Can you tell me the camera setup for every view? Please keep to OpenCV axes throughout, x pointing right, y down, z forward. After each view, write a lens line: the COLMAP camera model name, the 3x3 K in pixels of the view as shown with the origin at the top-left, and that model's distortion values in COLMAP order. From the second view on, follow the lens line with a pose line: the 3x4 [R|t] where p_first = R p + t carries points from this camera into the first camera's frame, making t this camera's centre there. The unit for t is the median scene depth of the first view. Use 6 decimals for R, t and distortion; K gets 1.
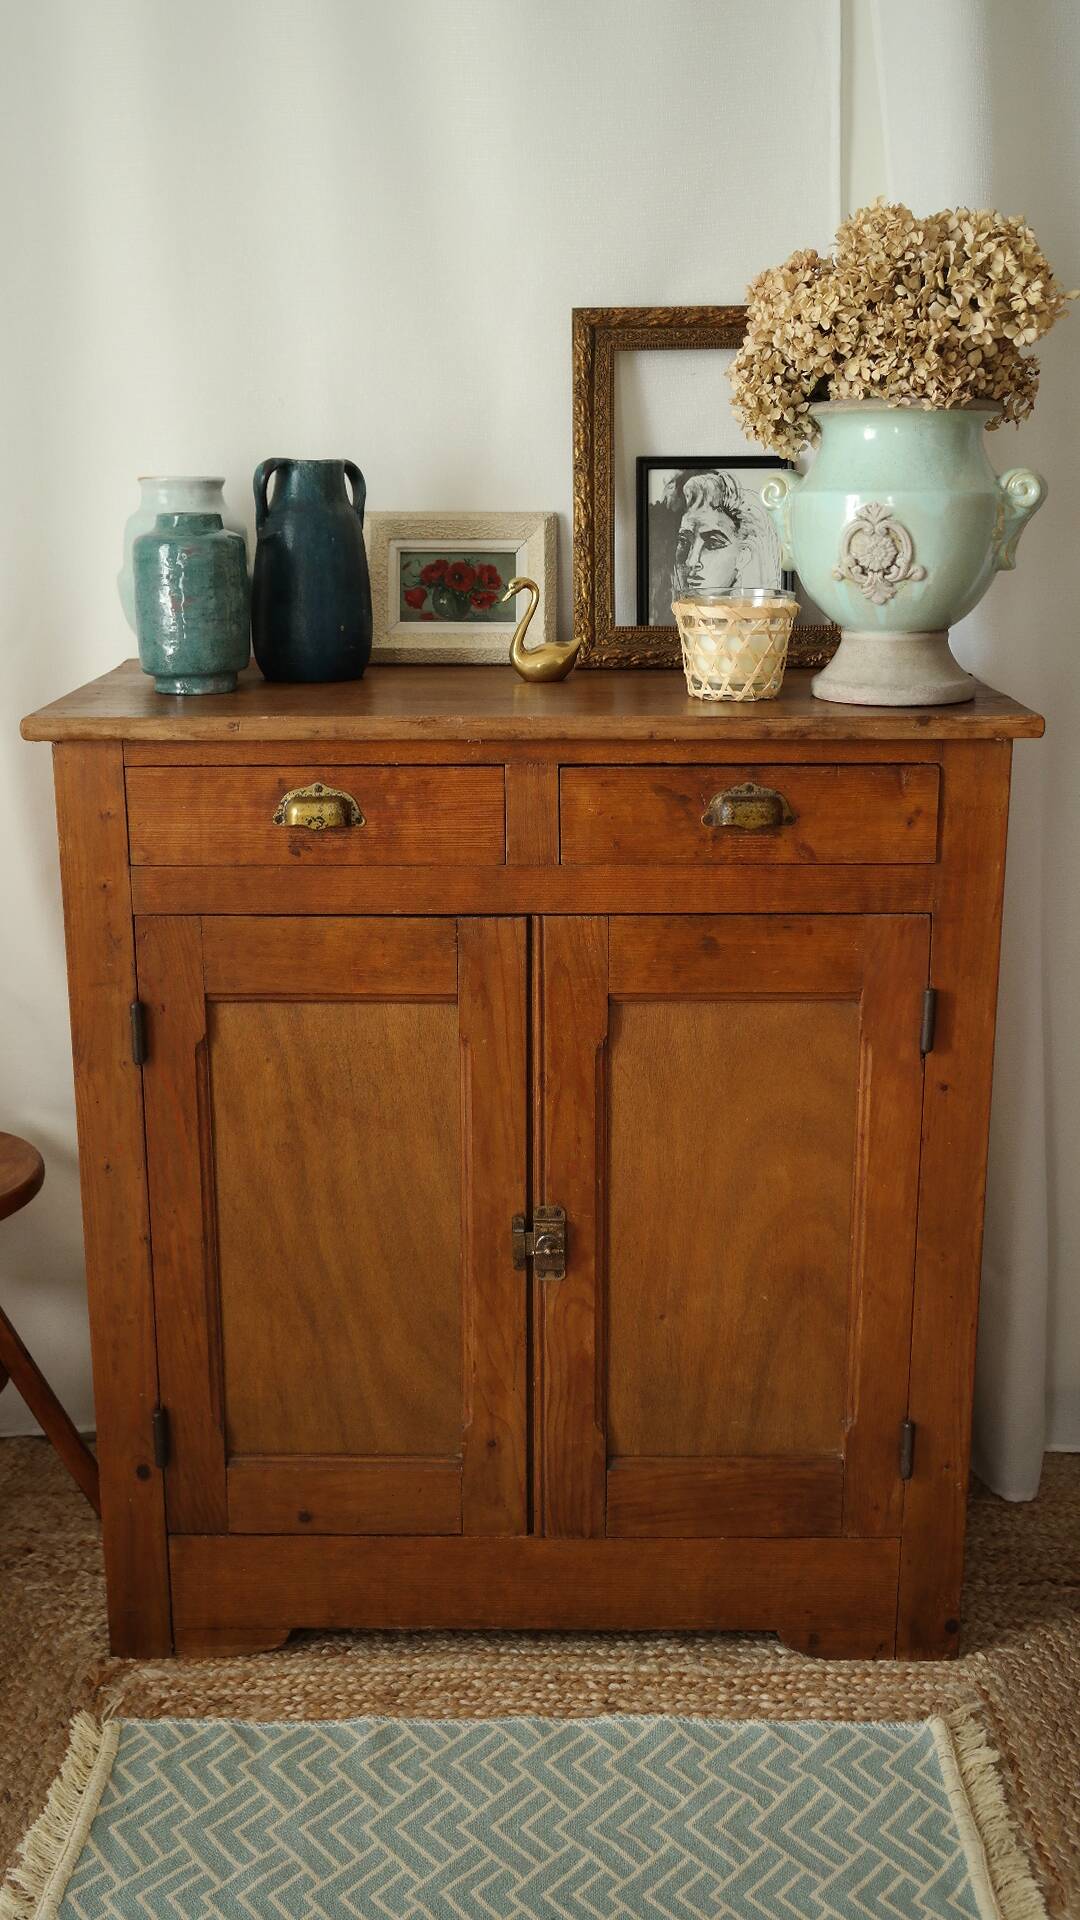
lens RADIAL K [[1846.1, 0, 544.7], [0, 1846.1, 950.6], [0, 0, 1]] dist [0.024779, -0.001691]
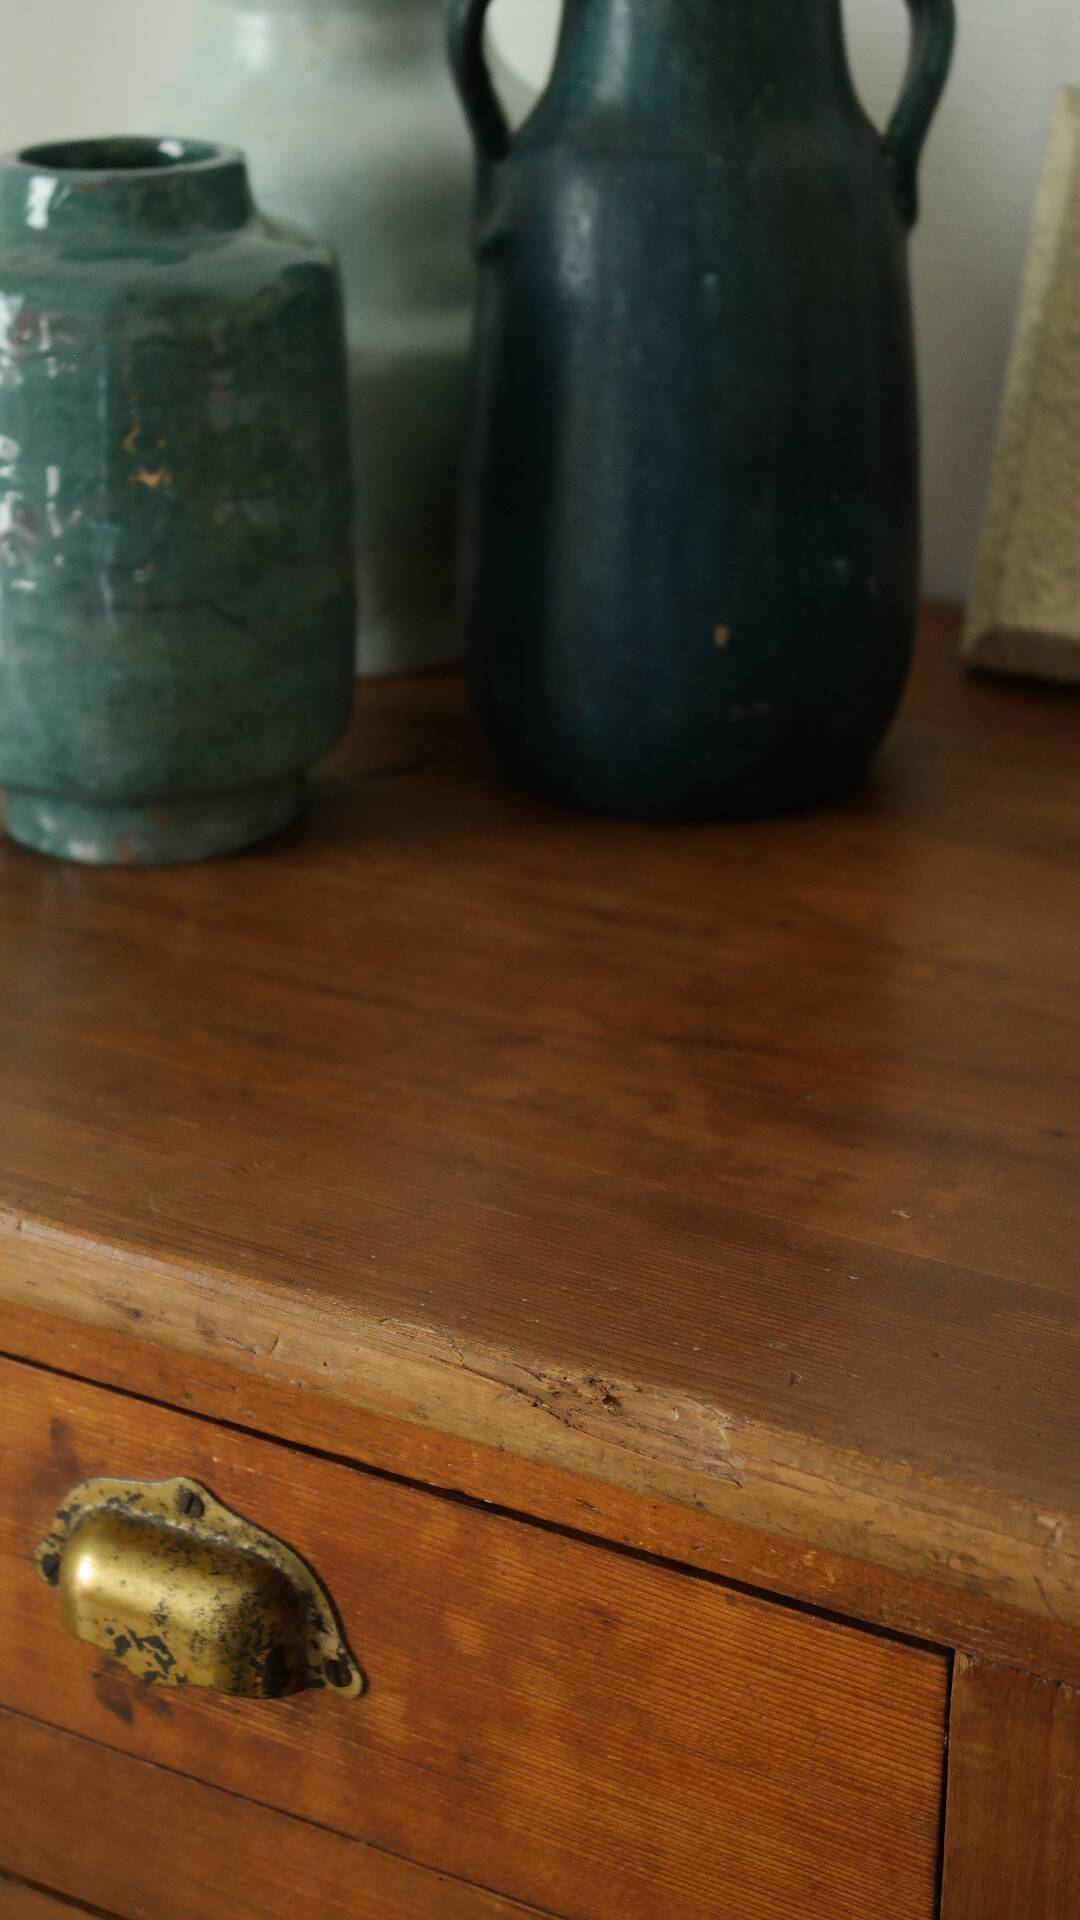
lens RADIAL K [[3203.8, 0, 540.0], [0, 3203.8, 960.0], [0, 0, 1]] dist [0.021931, 0.075624]
pose [[0.861308, 0.199347, -0.467343, 0.084228], [-0.125797, 0.974846, 0.183982, -0.223700], [0.492264, -0.099675, 0.864720, 0.661547]]
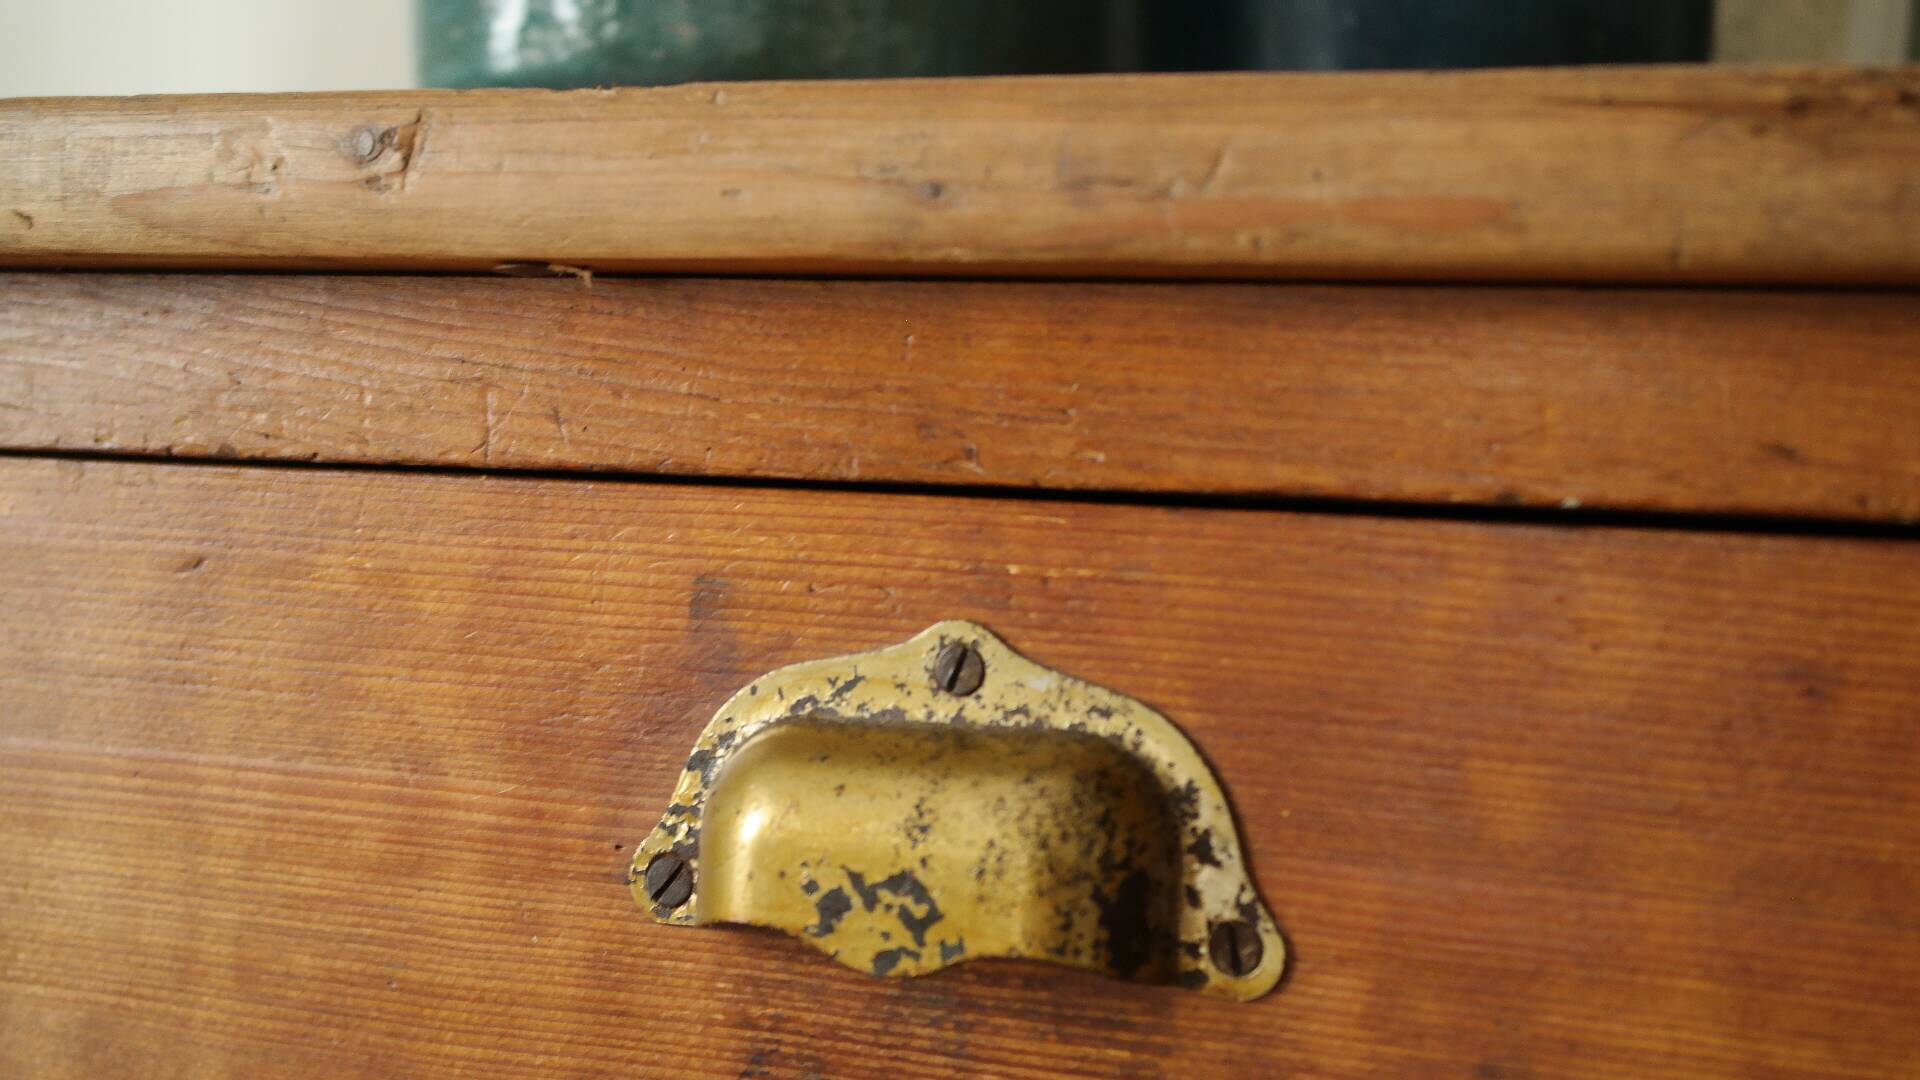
lens RADIAL K [[3203.8, 0, 921.9], [0, 3203.8, 580.4], [0, 0, 1]] dist [0.021931, 0.075624]
pose [[0.903909, 0.049970, -0.424795, -0.028397], [-0.148049, 0.968314, -0.201122, -0.046244], [0.401285, 0.244686, 0.882666, 0.772152]]
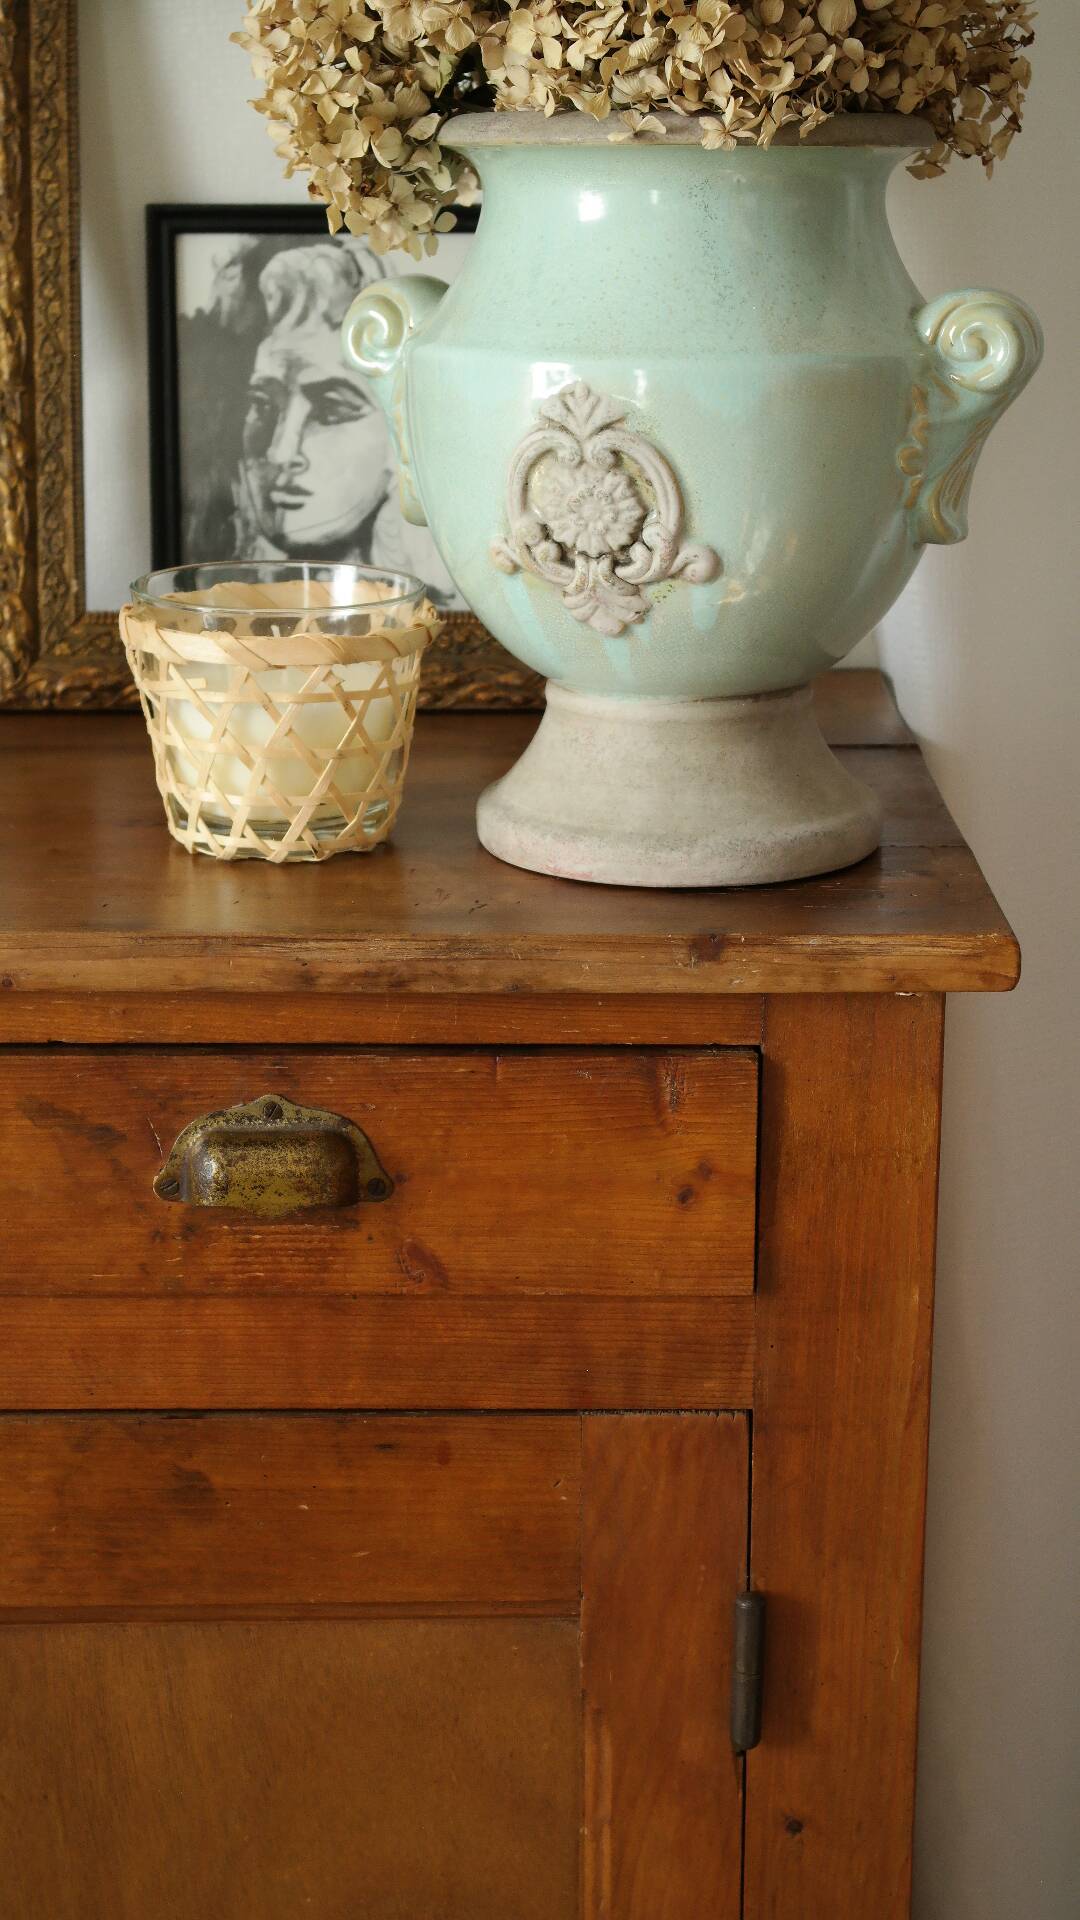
lens RADIAL K [[3203.8, 0, 540.0], [0, 3203.8, 960.0], [0, 0, 1]] dist [0.021931, 0.075624]
pose [[0.999912, 0.002632, 0.013039, 0.153944], [-0.002858, 0.999846, 0.017335, -0.127546], [-0.012991, -0.017371, 0.999765, 0.313462]]
